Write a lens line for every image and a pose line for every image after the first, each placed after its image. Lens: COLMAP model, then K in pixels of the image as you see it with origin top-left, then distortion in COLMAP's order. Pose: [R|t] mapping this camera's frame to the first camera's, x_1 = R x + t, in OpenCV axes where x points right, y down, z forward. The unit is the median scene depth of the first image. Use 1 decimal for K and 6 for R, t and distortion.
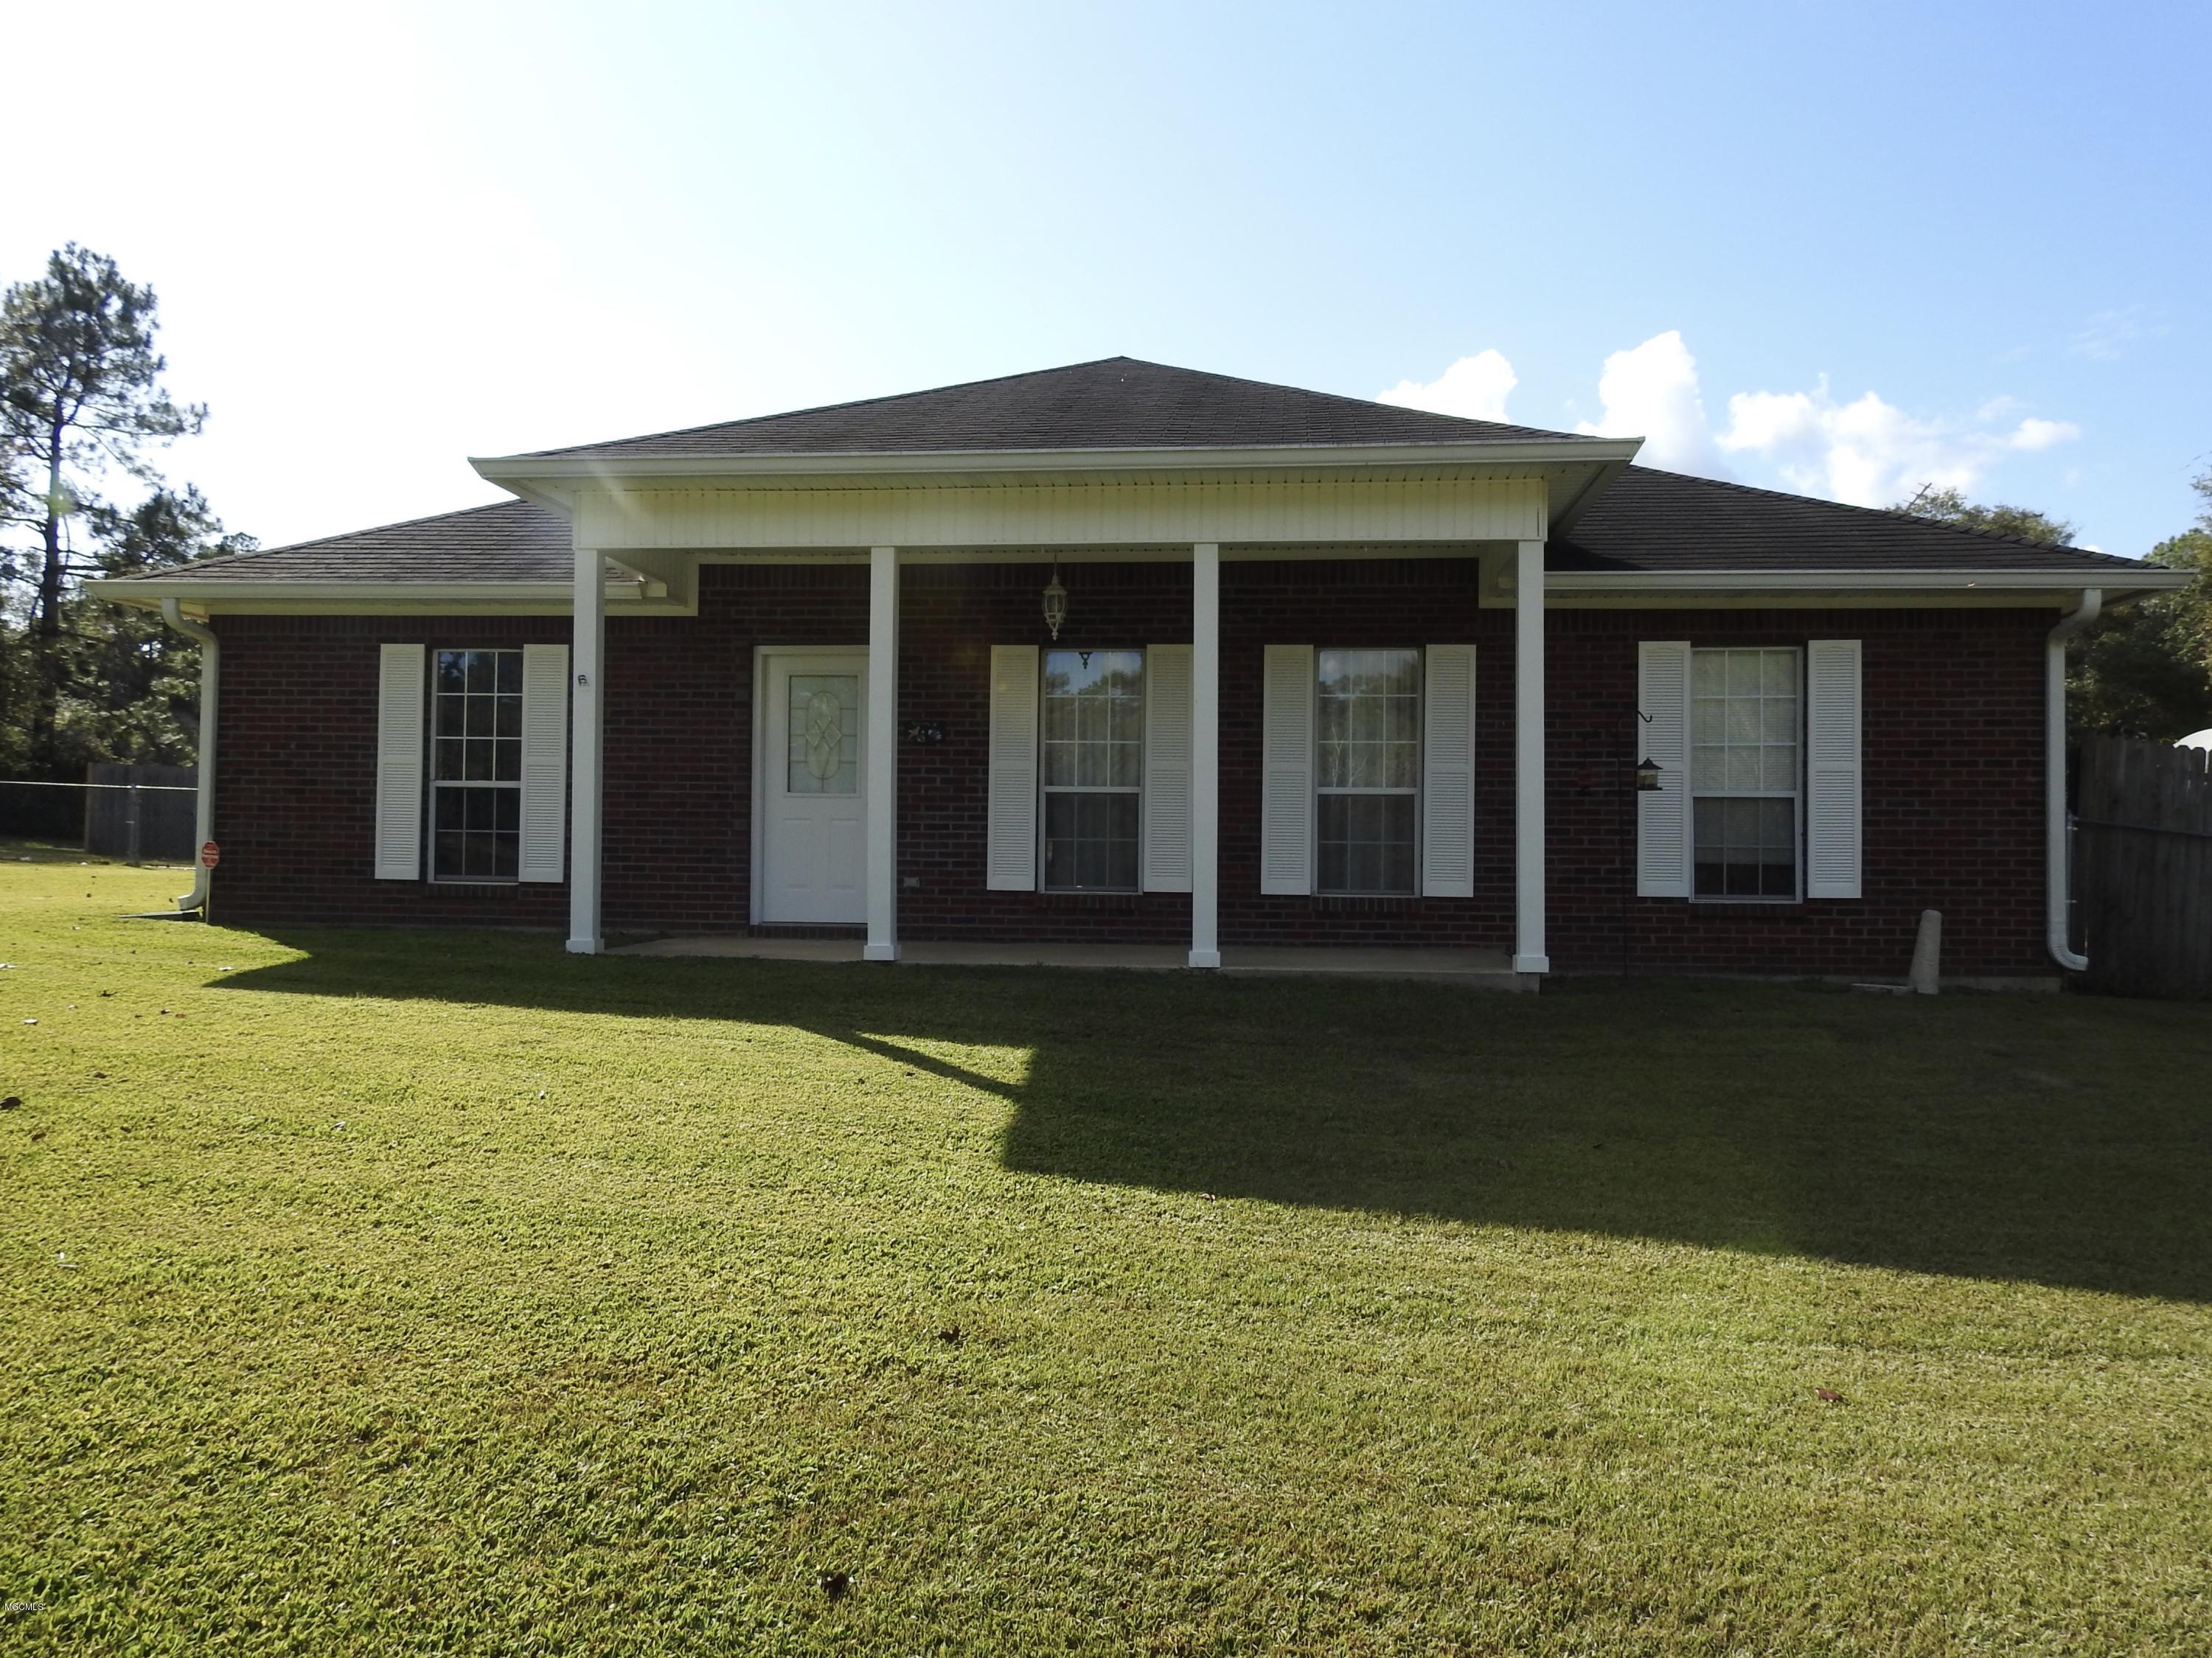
lens RADIAL K [[1584.9, 0, 1093.6], [0, 1584.9, 826.7], [0, 0, 1]] dist [0.002525, 0.001362]
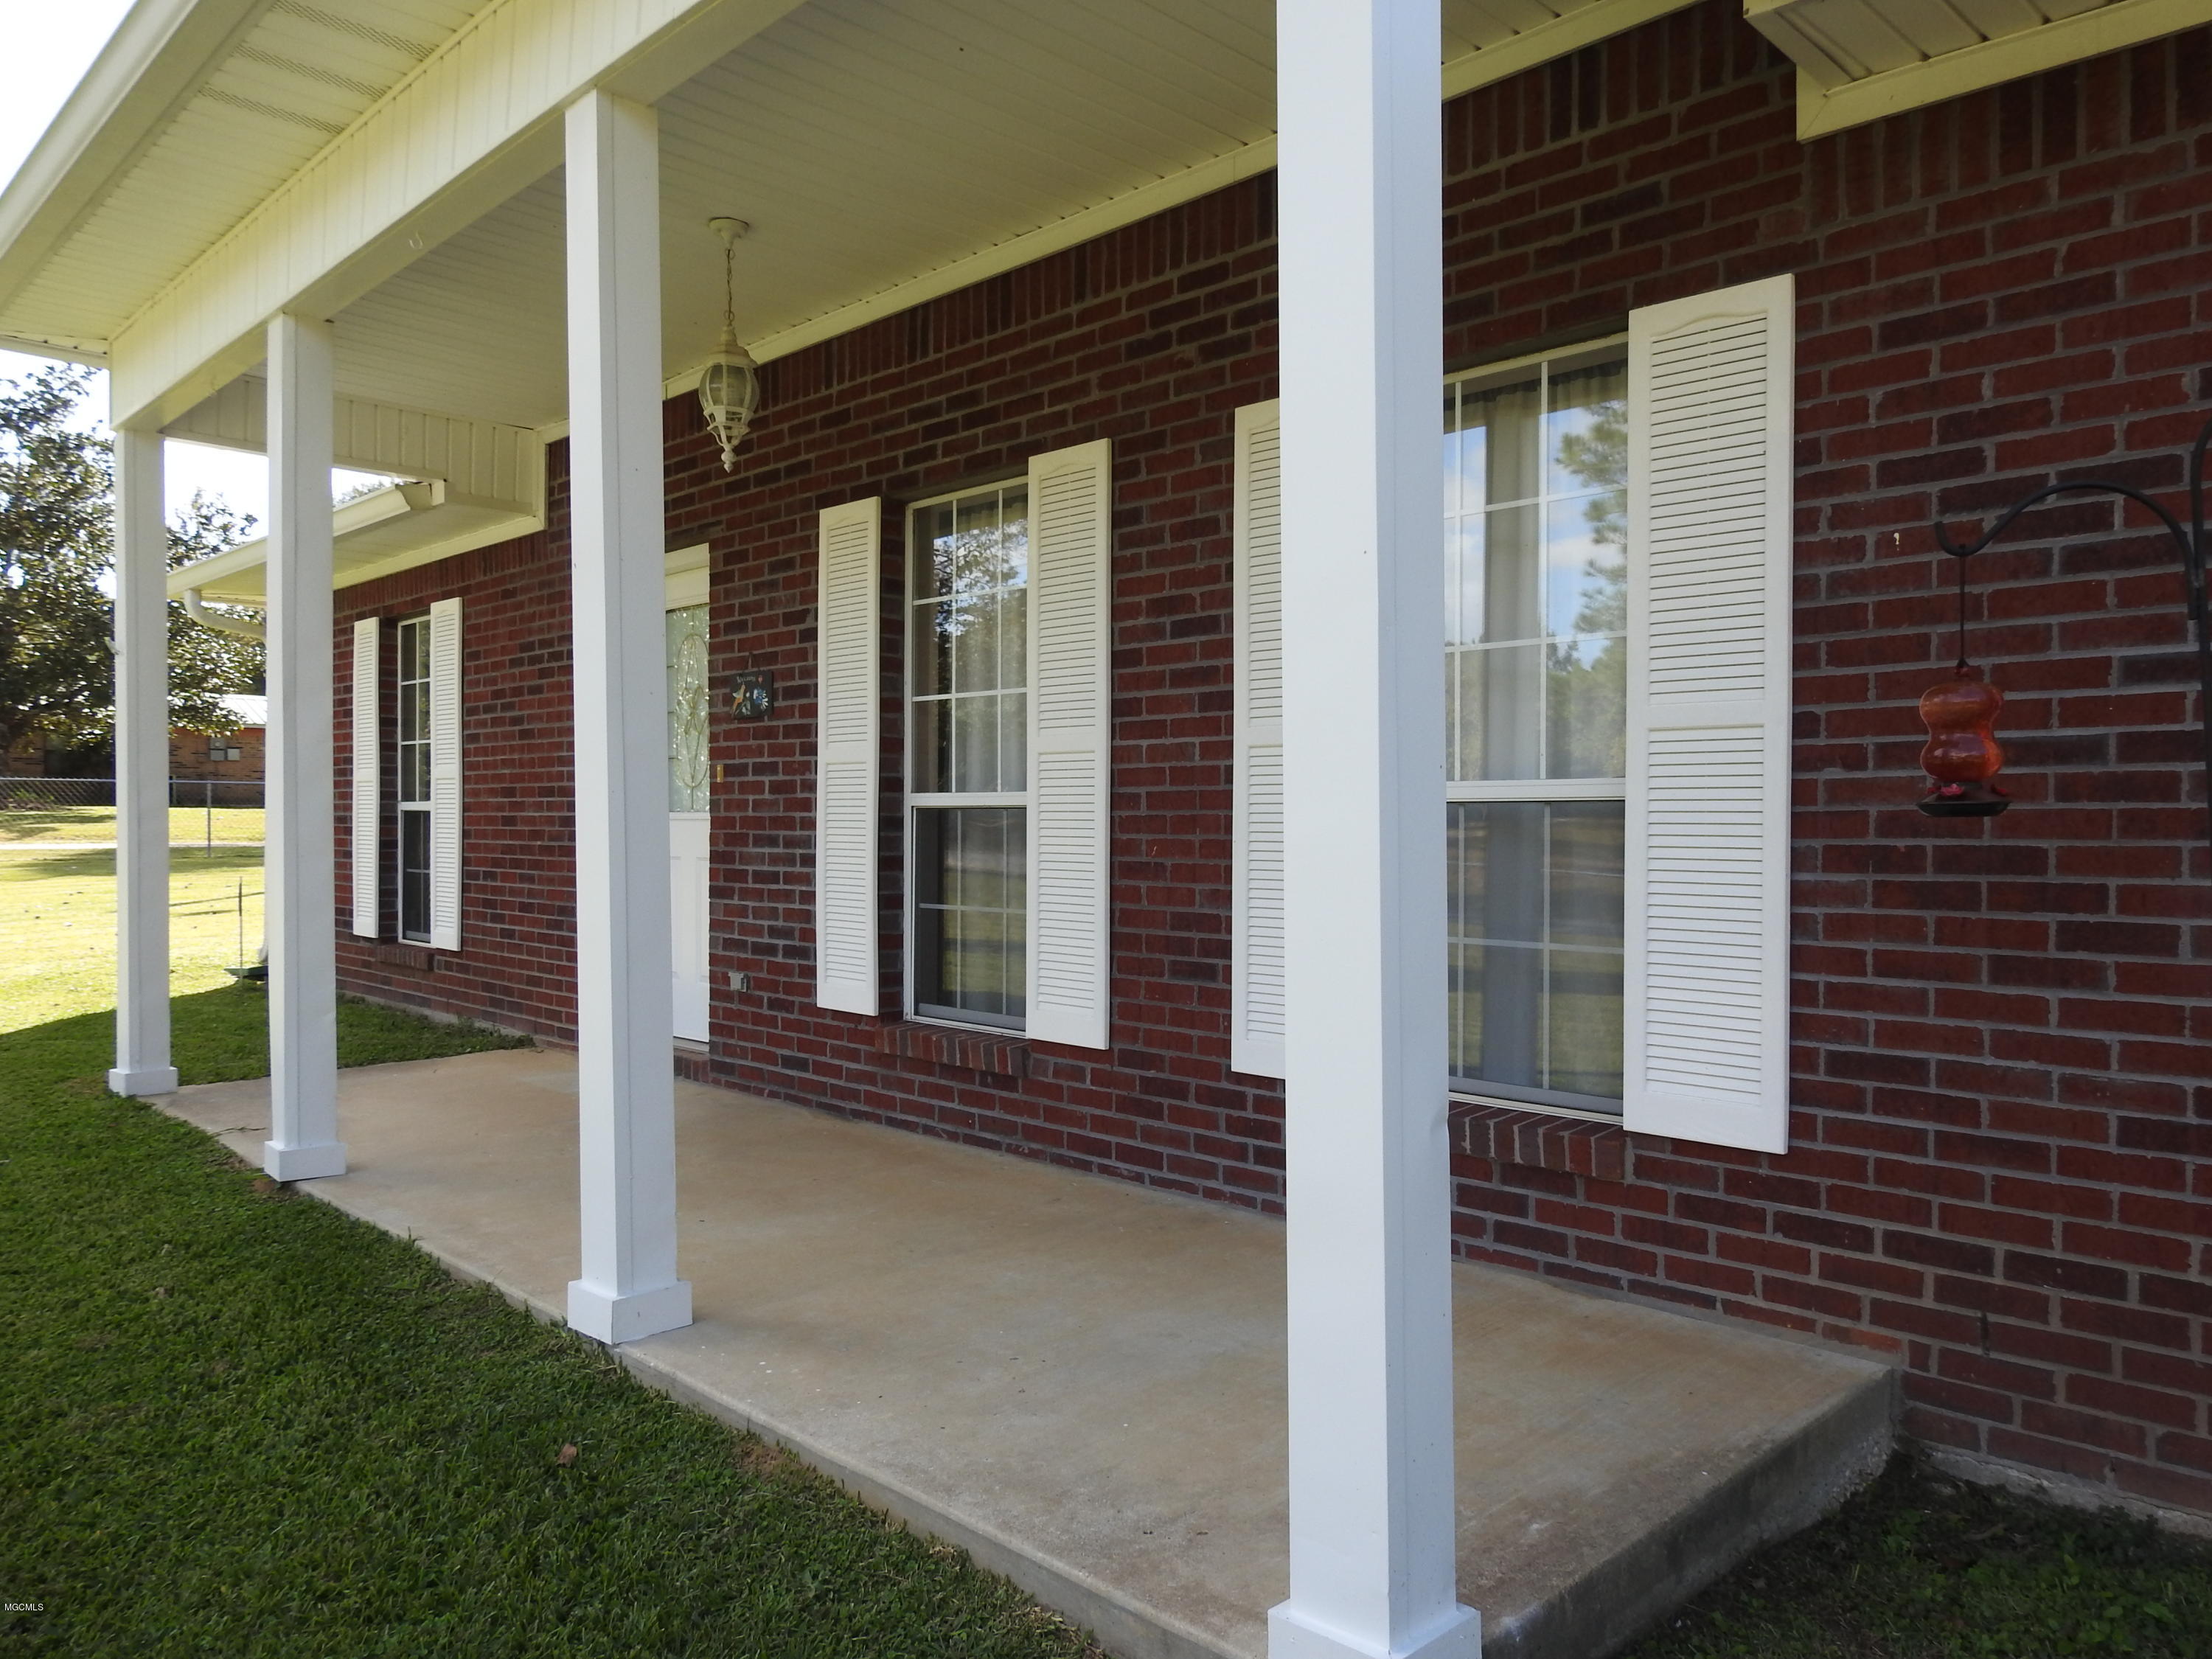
lens RADIAL K [[1585.0, 0, 1097.5], [0, 1585.0, 828.0], [0, 0, 1]] dist [0.002525, 0.001362]
pose [[0.772944, -0.007467, -0.634431, 0.312533], [0.017006, 0.999815, 0.008952, -0.018678], [0.634247, -0.017709, 0.772928, 0.670301]]
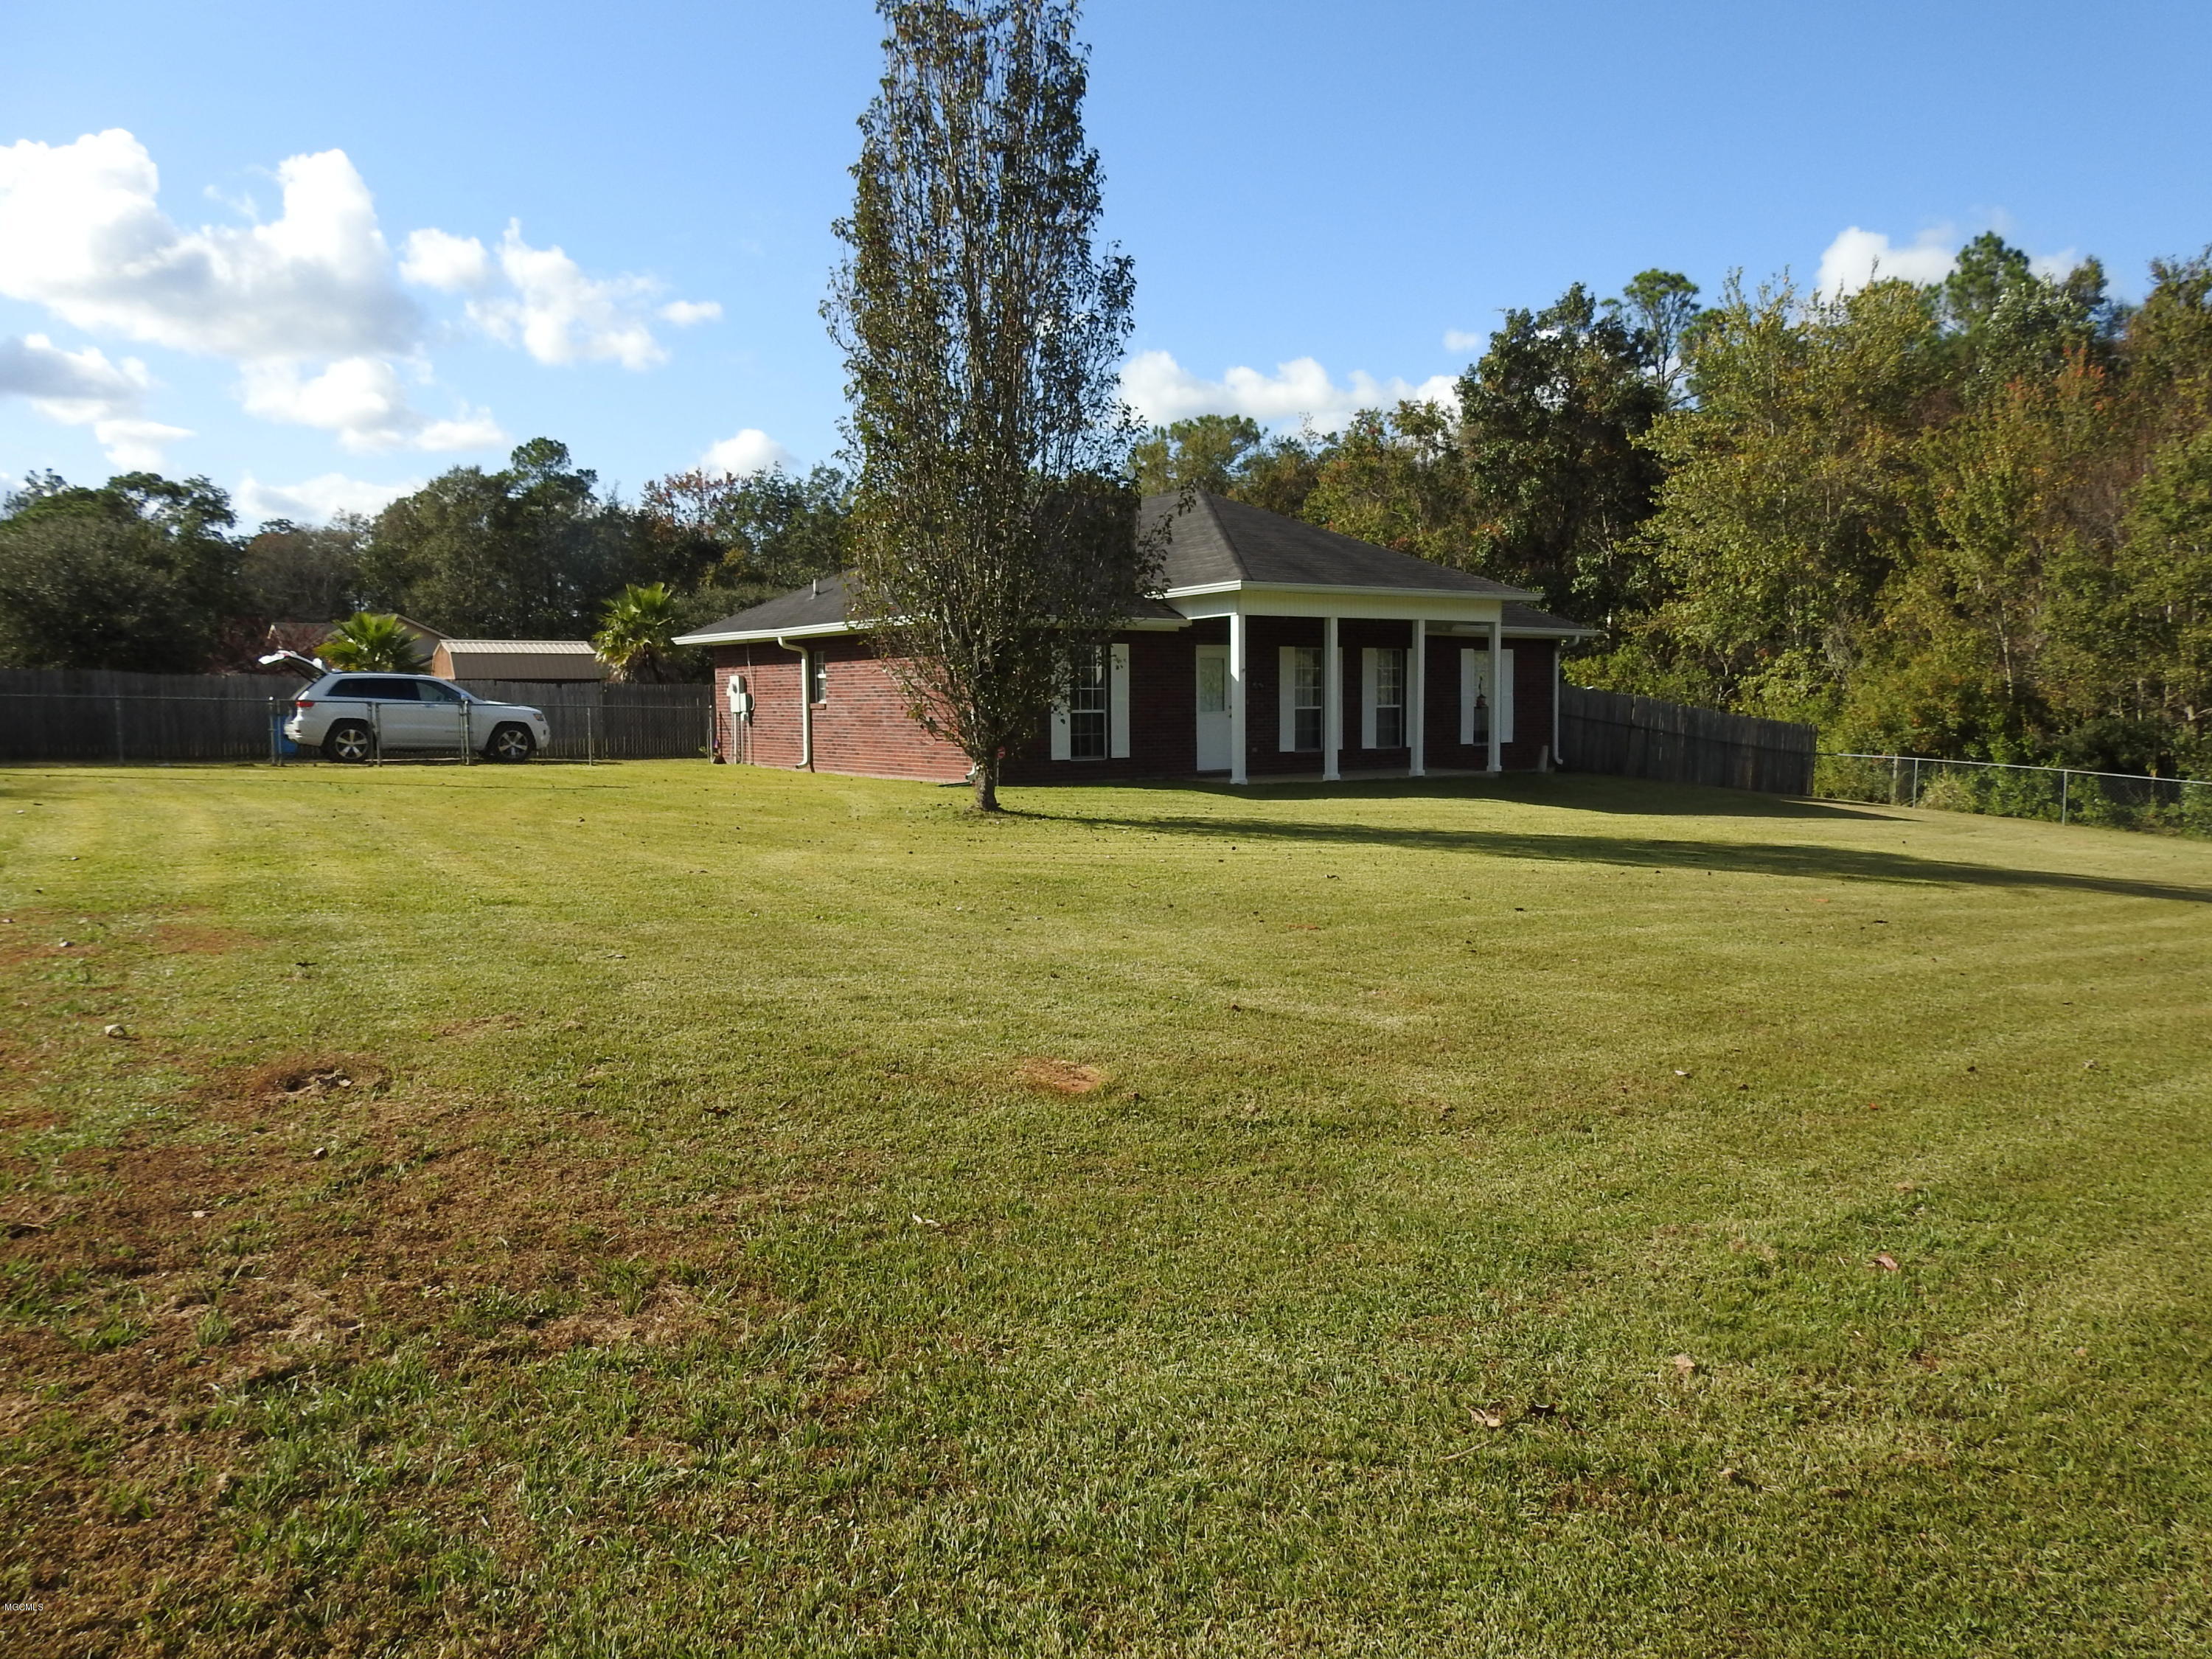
lens RADIAL K [[1585.0, 0, 1096.1], [0, 1585.0, 830.9], [0, 0, 1]] dist [0.002525, 0.001362]
pose [[0.732778, -0.072483, 0.676596, -1.856568], [0.009769, 0.995329, 0.096048, -0.071630], [-0.680397, -0.063772, 0.730064, -0.528738]]
